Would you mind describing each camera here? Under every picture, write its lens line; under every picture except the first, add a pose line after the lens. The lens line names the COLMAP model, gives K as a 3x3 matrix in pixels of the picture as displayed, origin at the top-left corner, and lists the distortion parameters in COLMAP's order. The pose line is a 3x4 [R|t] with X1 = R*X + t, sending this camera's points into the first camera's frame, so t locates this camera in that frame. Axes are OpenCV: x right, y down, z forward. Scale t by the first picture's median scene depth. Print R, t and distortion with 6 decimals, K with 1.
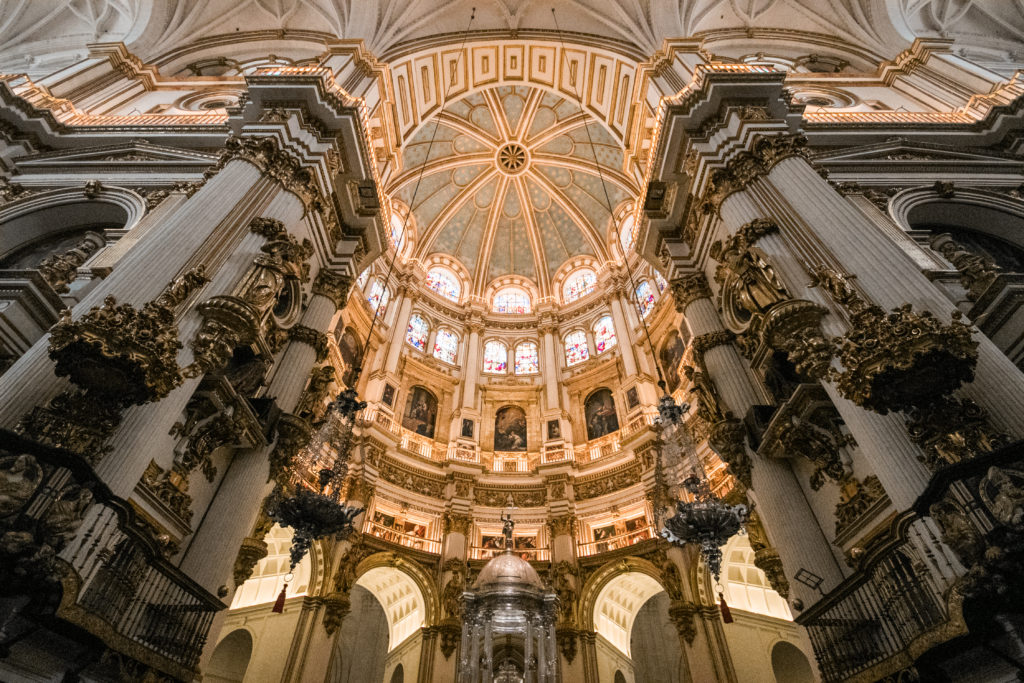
lens RADIAL K [[475.2, 0, 512.0], [0, 475.2, 341.5], [0, 0, 1]] dist [0.001079, 0.000101]
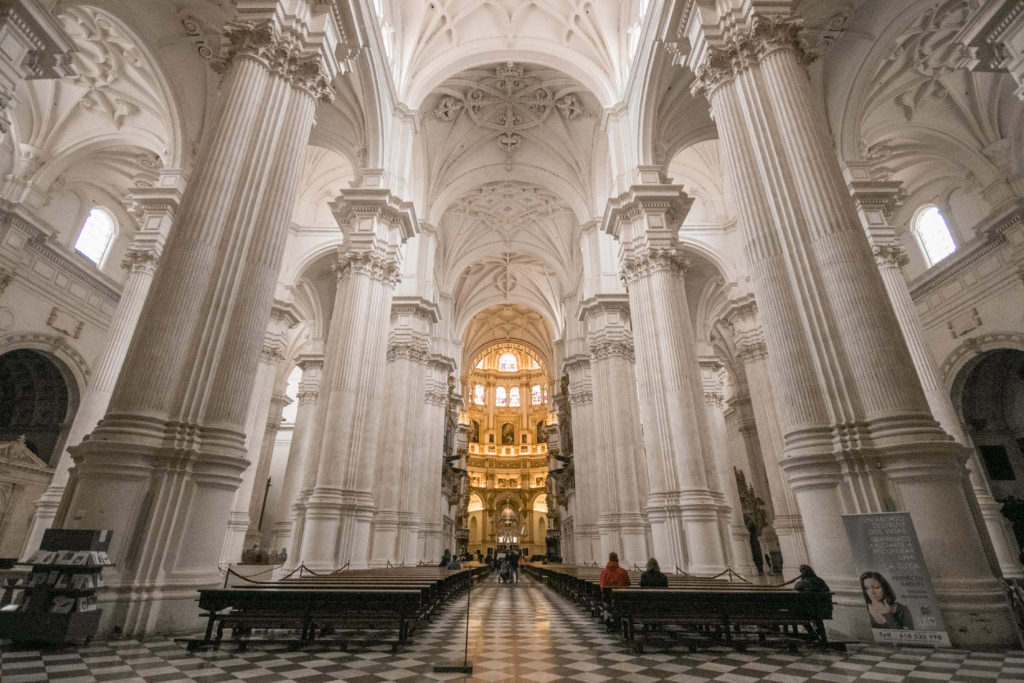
lens RADIAL K [[480.7, 0, 512.0], [0, 480.7, 341.5], [0, 0, 1]] dist [-0.000247, 0.000024]
pose [[0.999971, -0.007129, -0.002707, 0.030592], [0.007625, 0.928200, 0.372005, -1.293534], [-0.000139, -0.372015, 0.928227, -1.257742]]
